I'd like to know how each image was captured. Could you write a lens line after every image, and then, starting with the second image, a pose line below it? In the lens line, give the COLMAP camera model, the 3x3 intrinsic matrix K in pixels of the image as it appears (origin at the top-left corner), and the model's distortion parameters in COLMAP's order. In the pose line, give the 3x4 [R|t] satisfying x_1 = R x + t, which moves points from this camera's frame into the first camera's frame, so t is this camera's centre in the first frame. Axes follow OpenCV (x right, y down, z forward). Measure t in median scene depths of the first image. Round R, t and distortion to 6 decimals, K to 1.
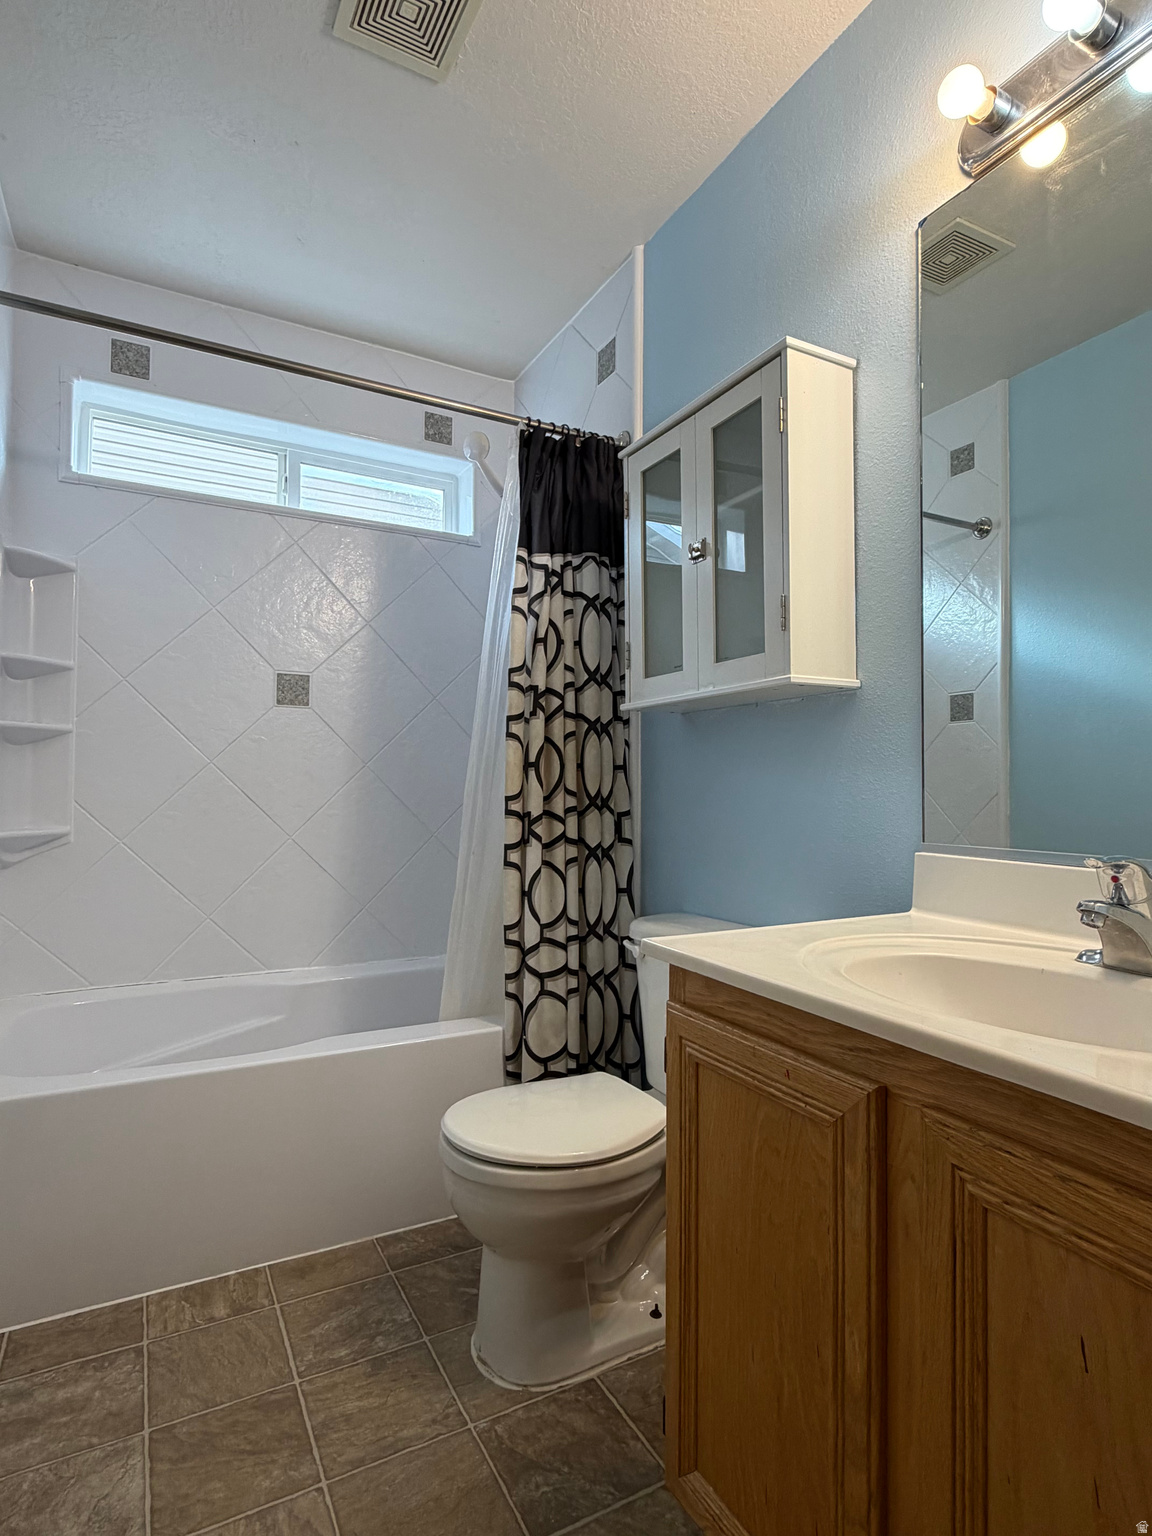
lens RADIAL K [[806.8, 0, 581.4], [0, 806.8, 761.4], [0, 0, 1]] dist [0.004052, -0.000941]
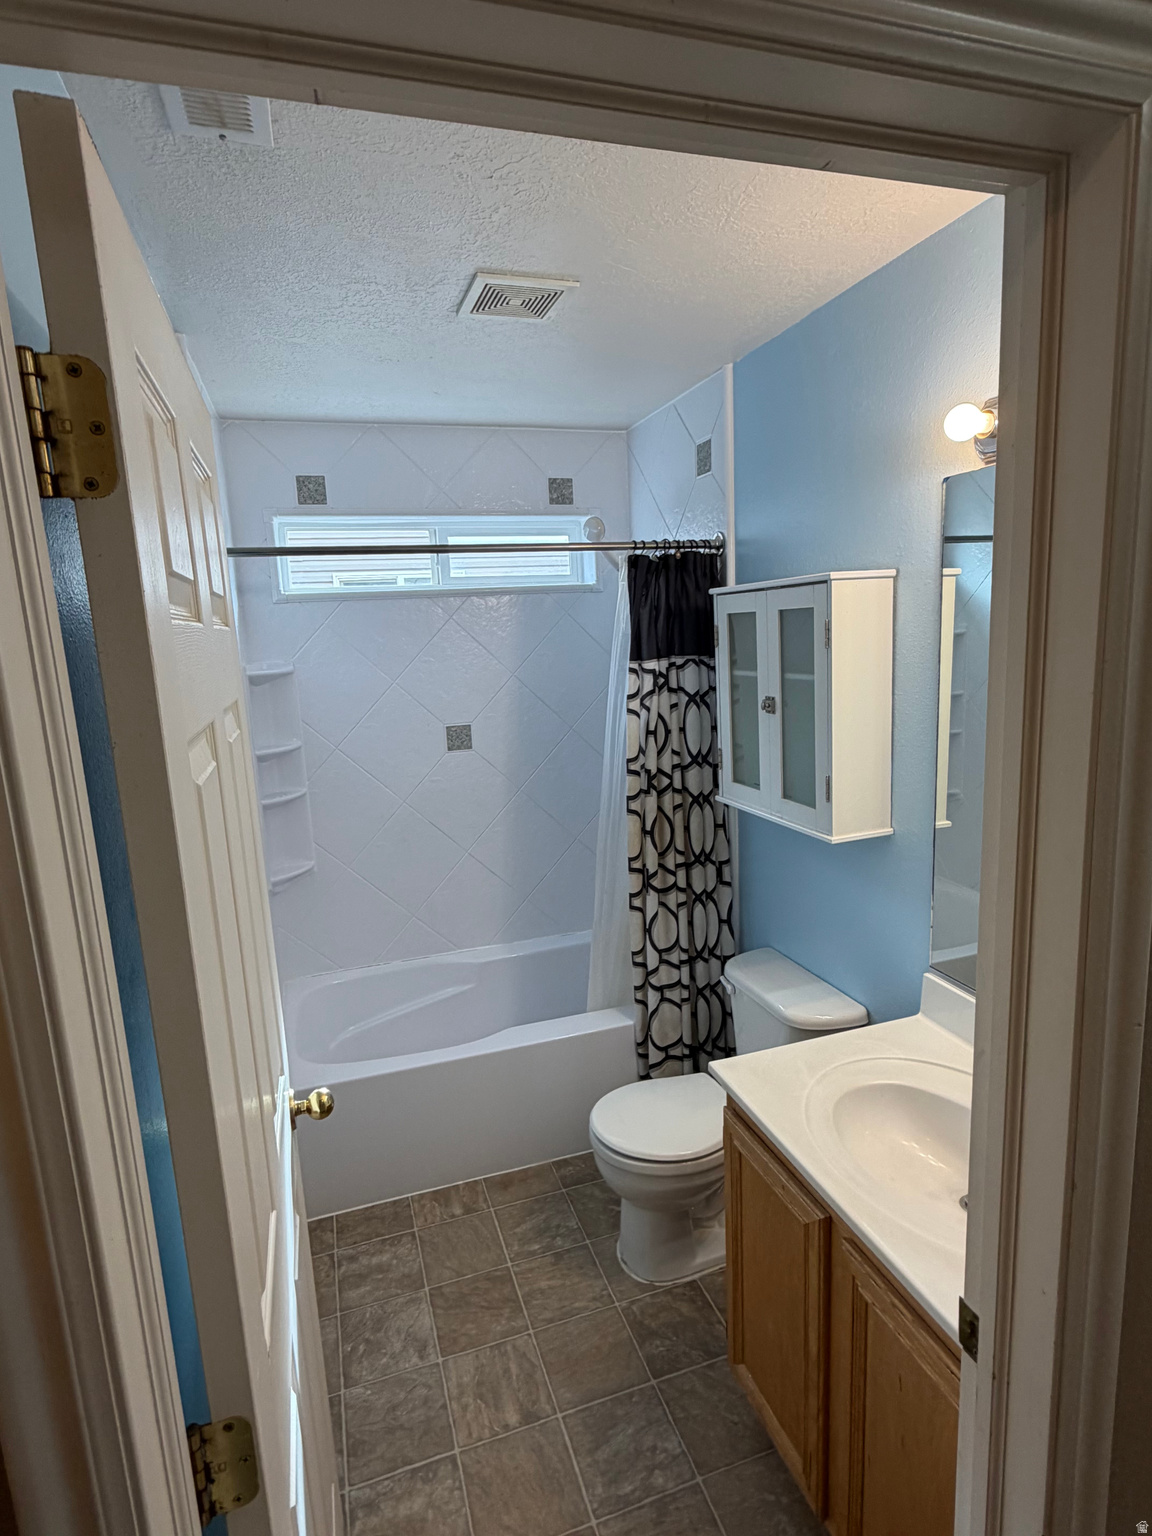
lens RADIAL K [[806.8, 0, 584.1], [0, 806.8, 766.1], [0, 0, 1]] dist [0.004052, -0.000941]
pose [[0.983513, -0.019100, -0.179828, 0.083659], [0.054803, 0.979125, 0.195731, -0.419277], [0.172336, -0.202359, 0.964029, -0.265142]]
